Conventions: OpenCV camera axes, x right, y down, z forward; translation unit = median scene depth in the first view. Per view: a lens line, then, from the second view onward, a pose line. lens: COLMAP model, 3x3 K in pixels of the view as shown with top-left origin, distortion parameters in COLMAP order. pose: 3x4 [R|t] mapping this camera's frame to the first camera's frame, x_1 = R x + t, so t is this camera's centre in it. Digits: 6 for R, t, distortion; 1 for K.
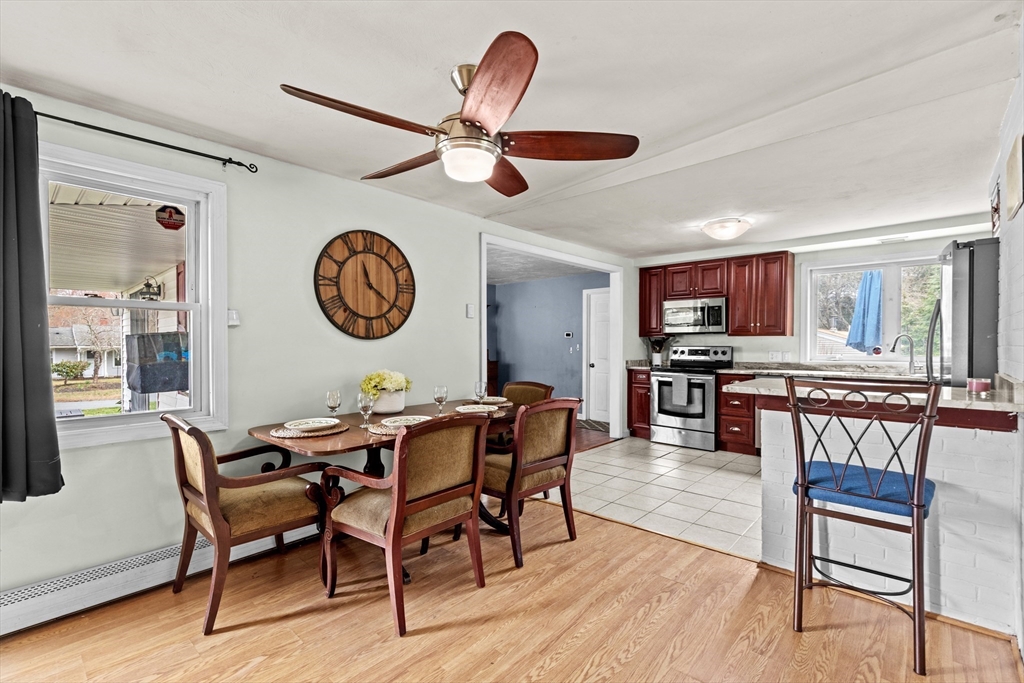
lens RADIAL K [[467.4, 0, 512.6], [0, 467.4, 347.1], [0, 0, 1]] dist [0.003435, -0.000910]
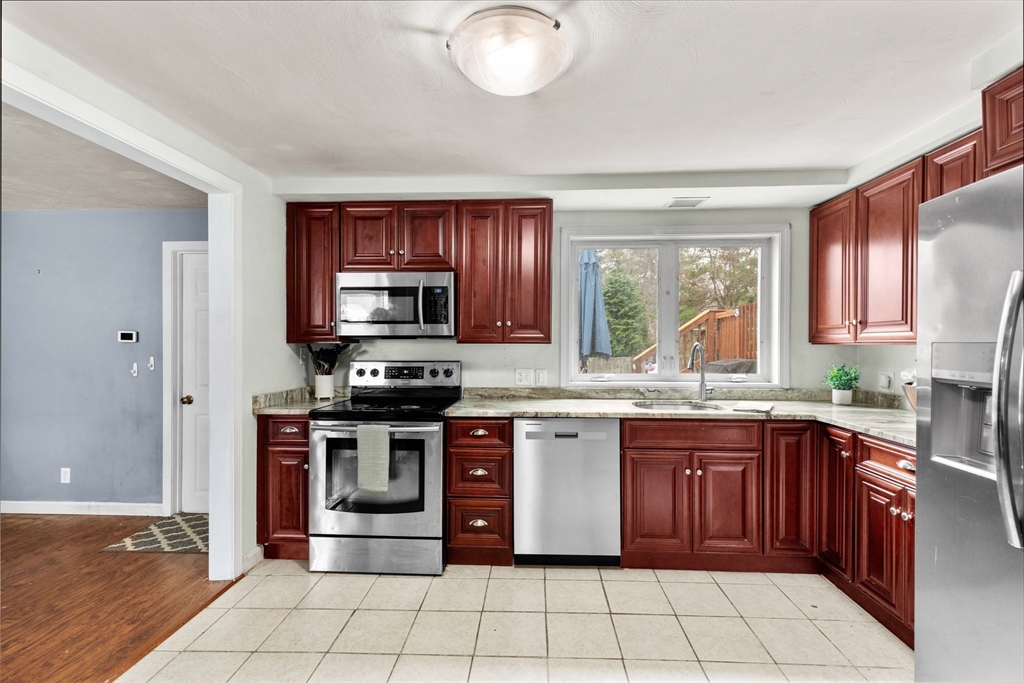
lens RADIAL K [[467.4, 0, 518.3], [0, 467.4, 347.9], [0, 0, 1]] dist [0.003435, -0.000910]
pose [[0.775134, -0.004433, 0.631781, 0.157797], [0.004585, 0.999989, 0.001390, -0.017396], [-0.631780, 0.001819, 0.775146, 0.494245]]
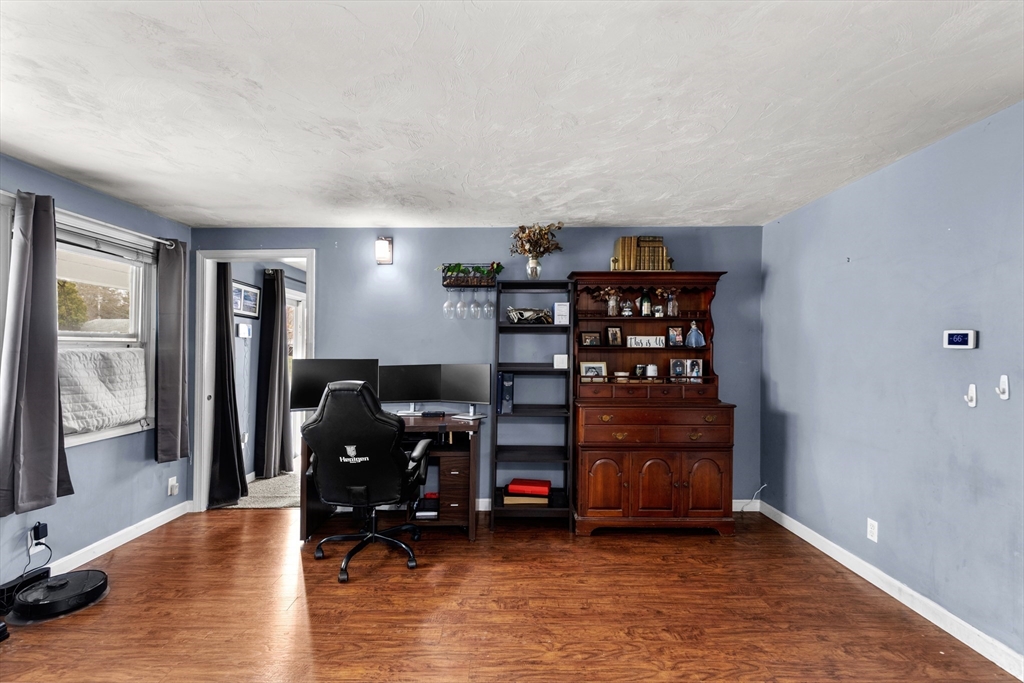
lens RADIAL K [[467.4, 0, 521.2], [0, 467.4, 350.3], [0, 0, 1]] dist [0.003435, -0.000910]
pose [[0.694143, 0.003933, -0.719826, 0.173701], [-0.011605, 0.999916, -0.005727, -0.018952], [0.719743, 0.012329, 0.694131, 0.771708]]
